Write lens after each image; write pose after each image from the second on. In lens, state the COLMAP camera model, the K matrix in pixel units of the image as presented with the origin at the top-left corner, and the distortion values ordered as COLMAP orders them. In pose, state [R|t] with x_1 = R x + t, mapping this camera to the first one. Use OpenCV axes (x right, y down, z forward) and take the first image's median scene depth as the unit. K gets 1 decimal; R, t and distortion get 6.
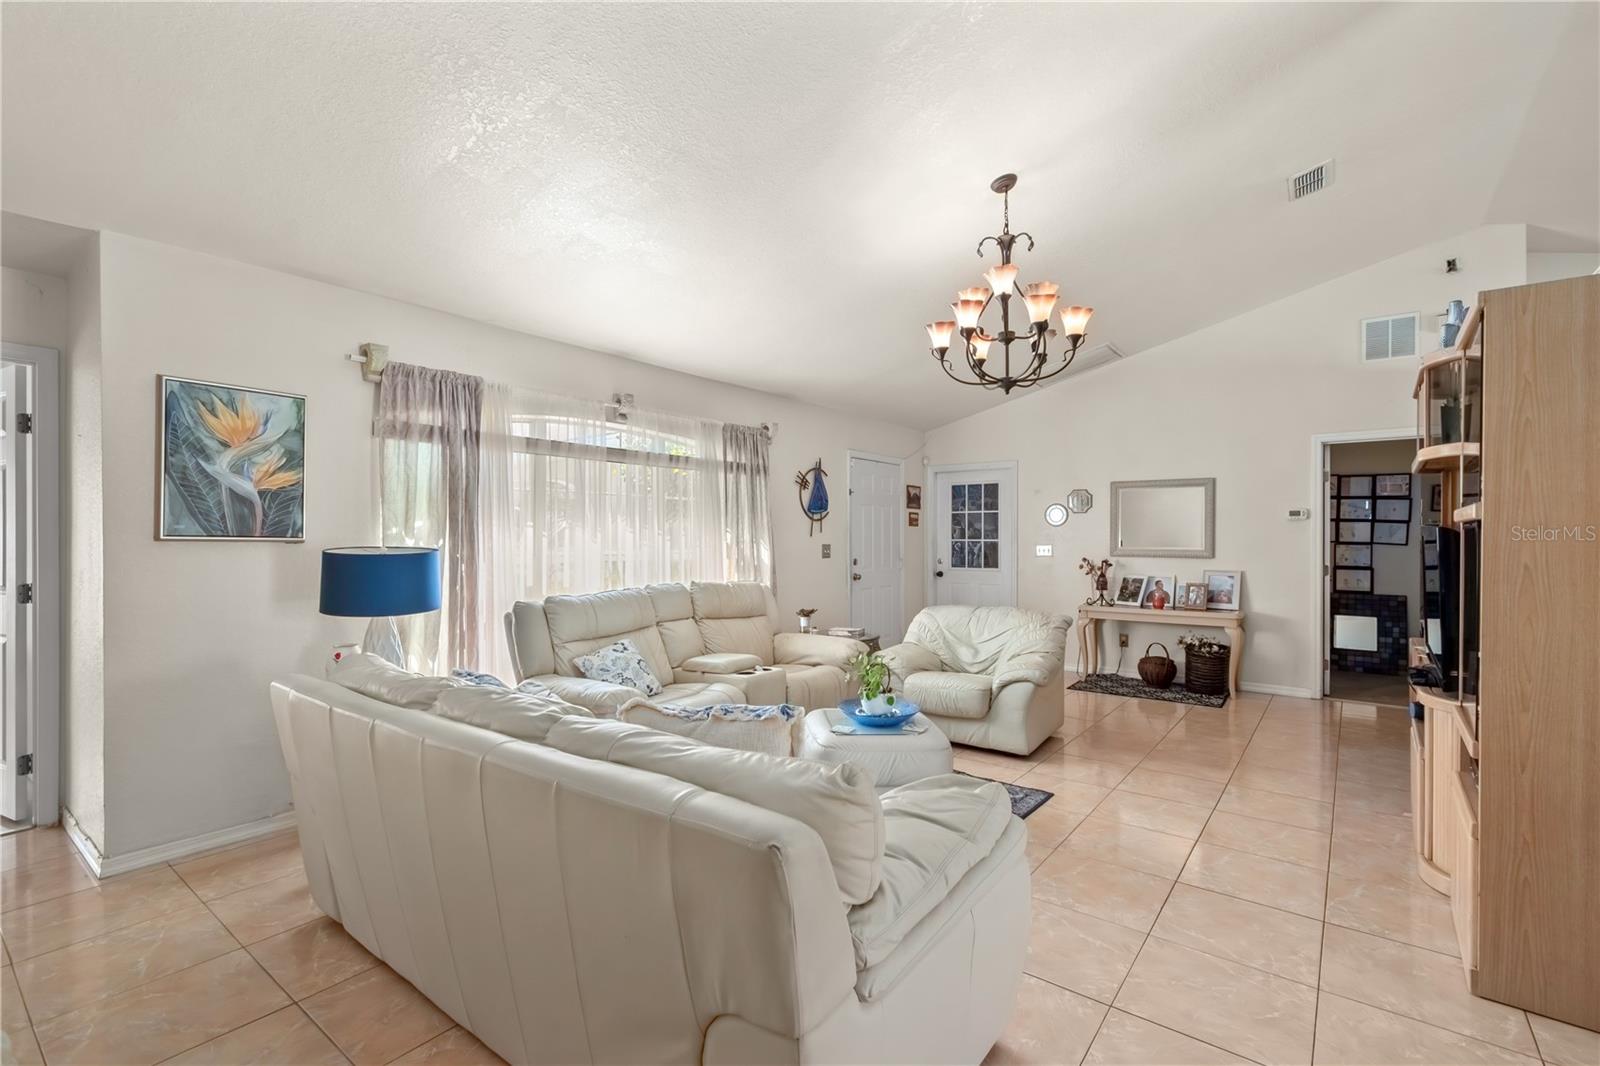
lens RADIAL K [[728.6, 0, 808.7], [0, 728.6, 536.9], [0, 0, 1]] dist [0.004901, 0.000059]
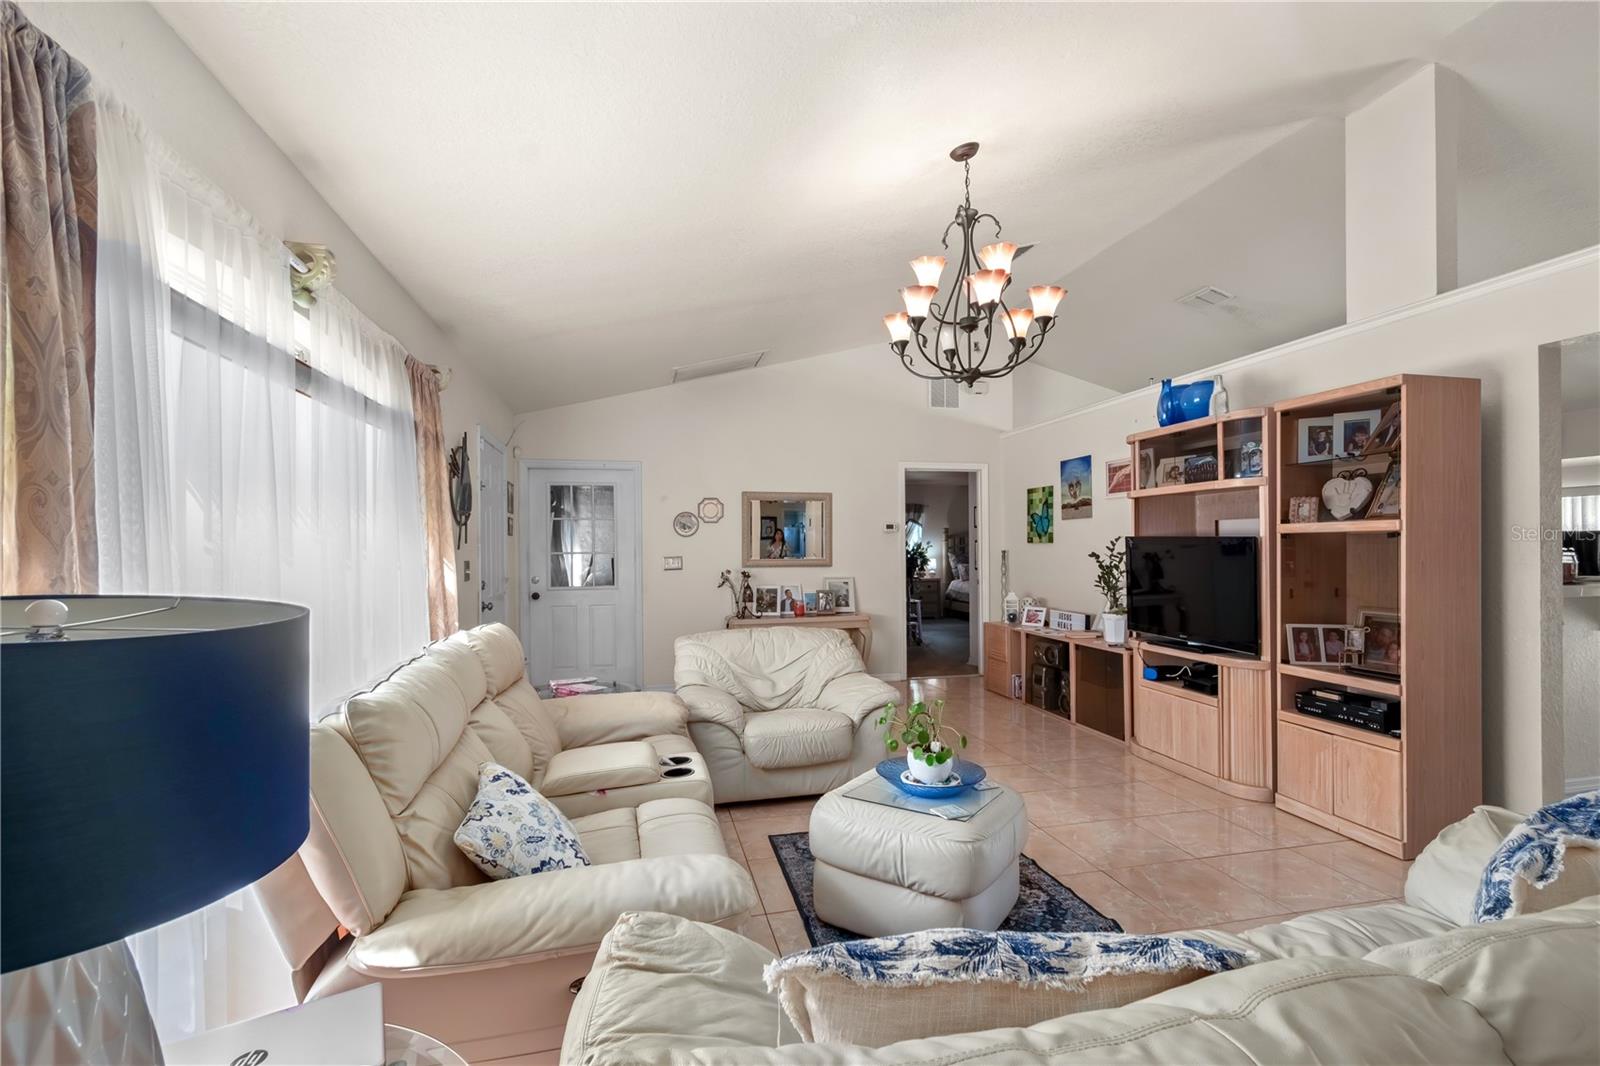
lens RADIAL K [[728.6, 0, 808.3], [0, 728.6, 543.7], [0, 0, 1]] dist [0.004901, 0.000059]
pose [[0.614219, -0.000750, 0.789135, -0.453689], [0.006319, 0.999972, -0.003967, -0.001418], [-0.789110, 0.007423, 0.614207, 0.486420]]
